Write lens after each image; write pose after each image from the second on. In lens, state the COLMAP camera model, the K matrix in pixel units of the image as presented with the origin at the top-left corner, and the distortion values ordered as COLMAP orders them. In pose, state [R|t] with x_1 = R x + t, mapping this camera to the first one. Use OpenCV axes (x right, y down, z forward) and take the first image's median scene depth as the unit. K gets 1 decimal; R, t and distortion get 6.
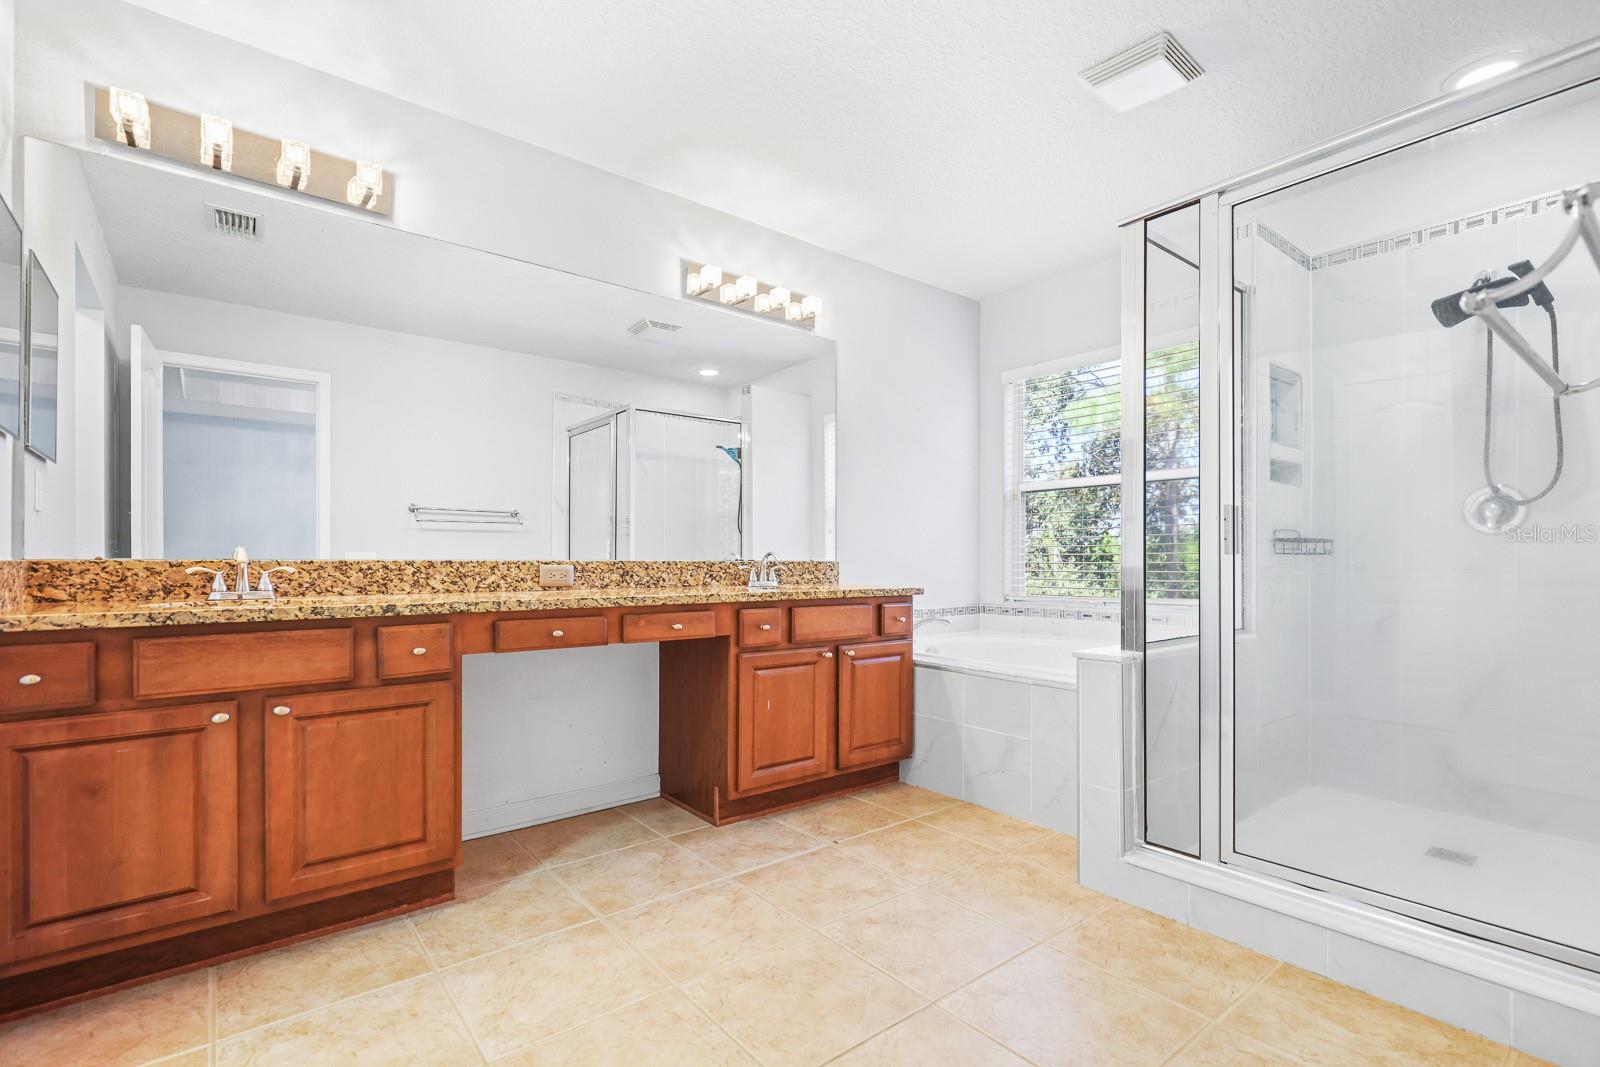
lens RADIAL K [[734.8, 0, 805.0], [0, 734.8, 551.3], [0, 0, 1]] dist [0.001527, 0.000027]
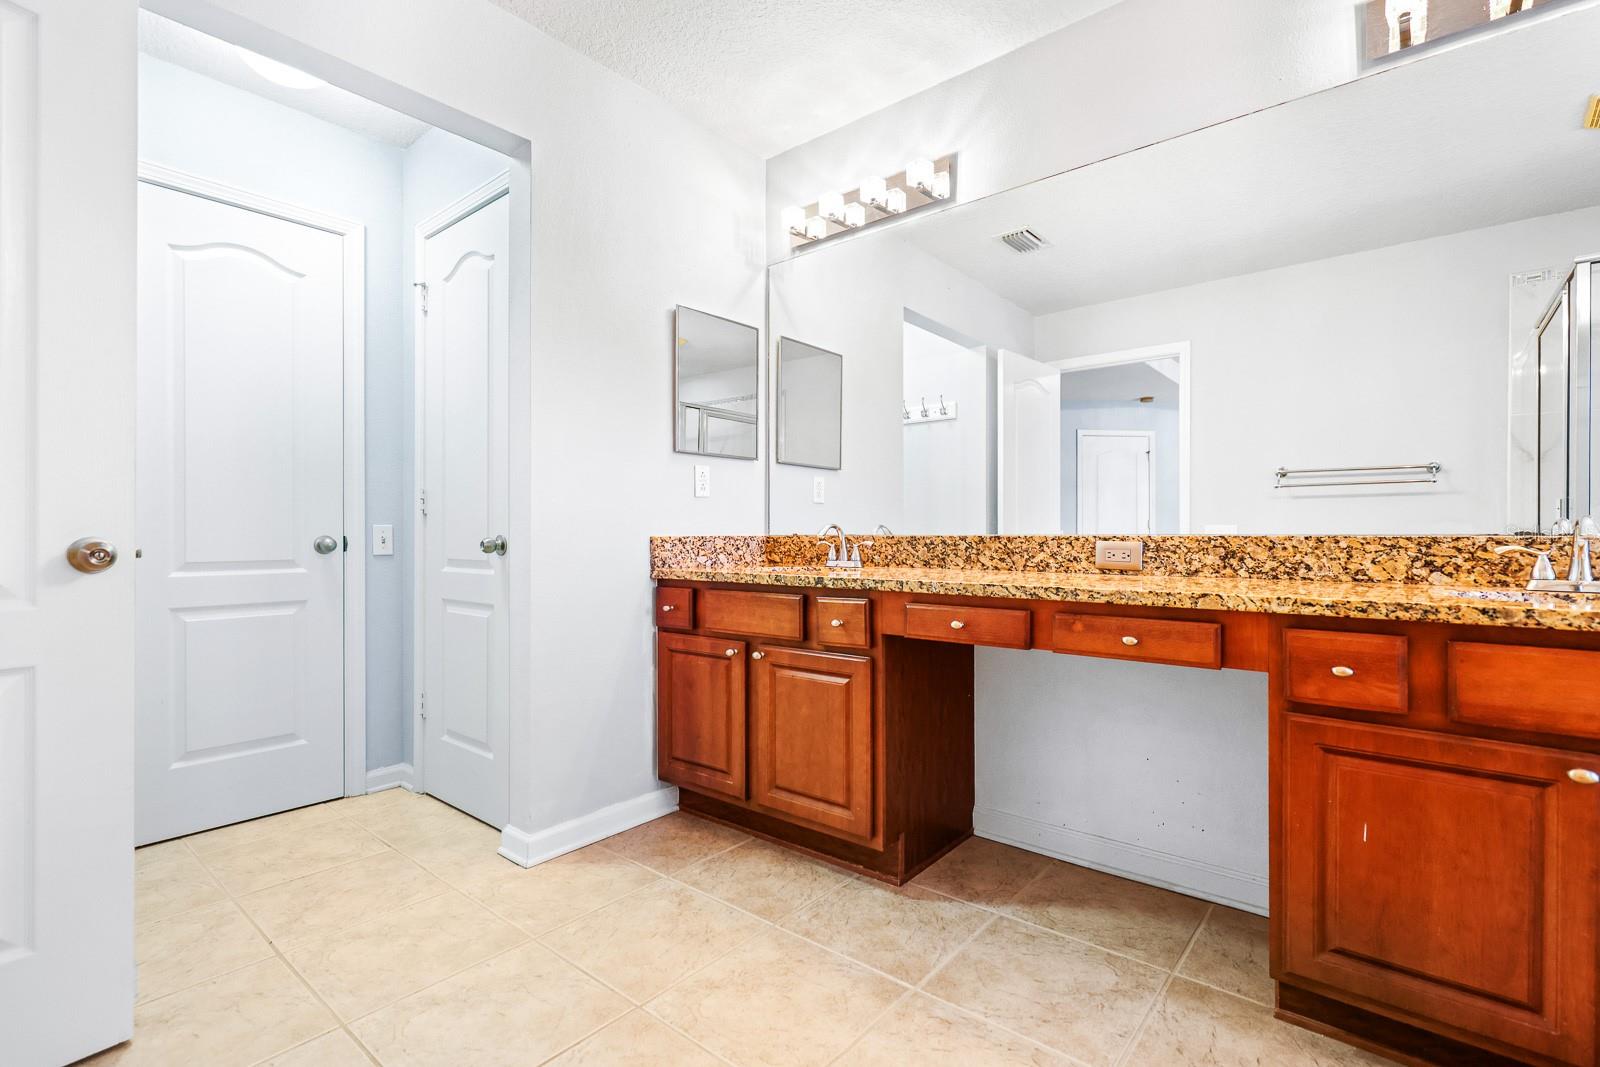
lens RADIAL K [[734.8, 0, 805.0], [0, 734.8, 551.3], [0, 0, 1]] dist [0.001527, 0.000027]
pose [[0.201899, 0.019622, -0.979210, 0.384306], [0.013882, 0.999642, 0.022894, 0.008530], [0.979308, -0.018216, 0.201554, 0.612567]]
